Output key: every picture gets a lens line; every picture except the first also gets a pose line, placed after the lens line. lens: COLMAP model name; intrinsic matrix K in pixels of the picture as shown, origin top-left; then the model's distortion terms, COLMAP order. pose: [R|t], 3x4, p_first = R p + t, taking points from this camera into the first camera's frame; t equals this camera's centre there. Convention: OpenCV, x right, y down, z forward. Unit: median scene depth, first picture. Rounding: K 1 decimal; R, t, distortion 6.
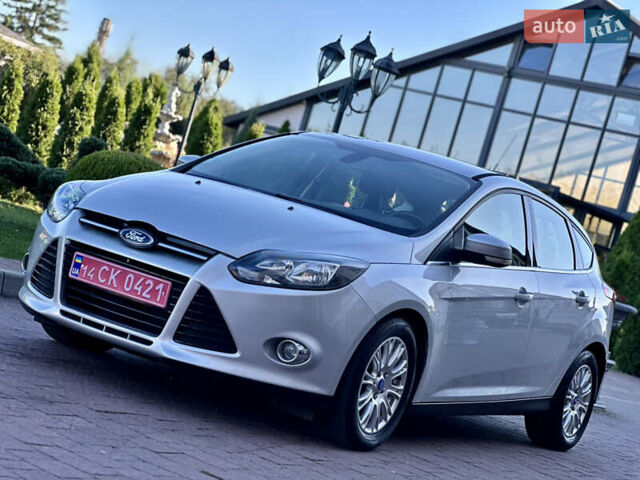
lens RADIAL K [[1416.3, 0, 325.0], [0, 1416.3, 238.1], [0, 0, 1]] dist [-0.097141, 4.878130]
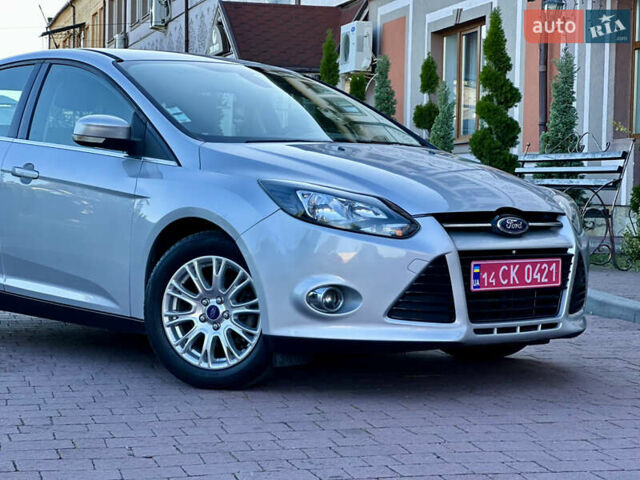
lens RADIAL K [[1421.4, 0, 320.0], [0, 1421.4, 240.0], [0, 0, 1]] dist [-0.137551, 5.192381]
pose [[0.325852, -0.301181, 0.896164, -0.992363], [0.083334, 0.953360, 0.290103, -0.266312], [-0.941741, -0.019850, 0.335753, 0.800550]]
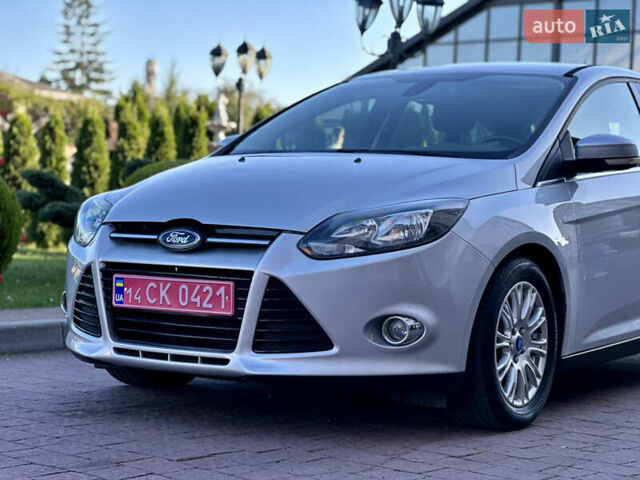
lens RADIAL K [[1421.4, 0, 320.0], [0, 1421.4, 240.0], [0, 0, 1]] dist [-0.137551, 5.192381]
pose [[0.967436, -0.243963, -0.067456, -0.001118], [0.244435, 0.969665, -0.001293, 0.020567], [0.065725, -0.015238, 0.997721, 0.195081]]
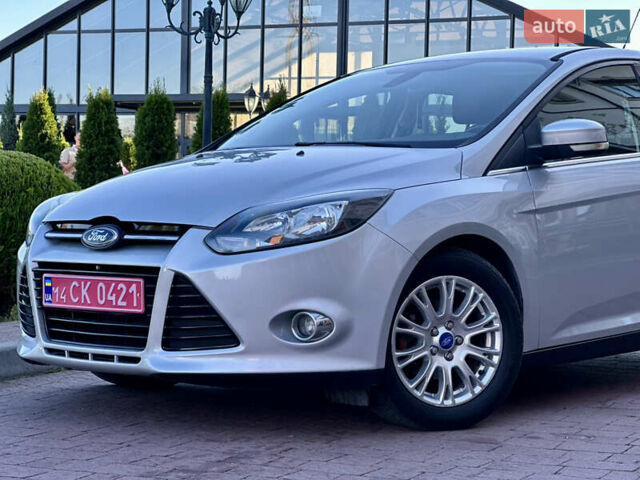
lens RADIAL K [[1416.3, 0, 325.0], [0, 1416.3, 238.1], [0, 0, 1]] dist [-0.097141, 4.878130]
pose [[0.941464, -0.264396, -0.209143, 0.153044], [0.260917, 0.964332, -0.044571, 0.068555], [0.213468, -0.012607, 0.976869, 0.240882]]
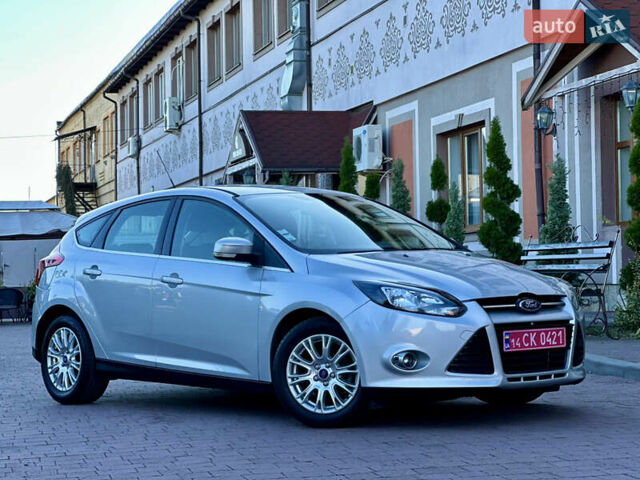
lens RADIAL K [[1421.4, 0, 320.0], [0, 1421.4, 240.0], [0, 0, 1]] dist [-0.137551, 5.192381]
pose [[0.313827, -0.258314, 0.913667, -1.373264], [0.118224, 0.965423, 0.232340, -0.385457], [-0.942091, 0.035103, 0.333514, 0.734172]]
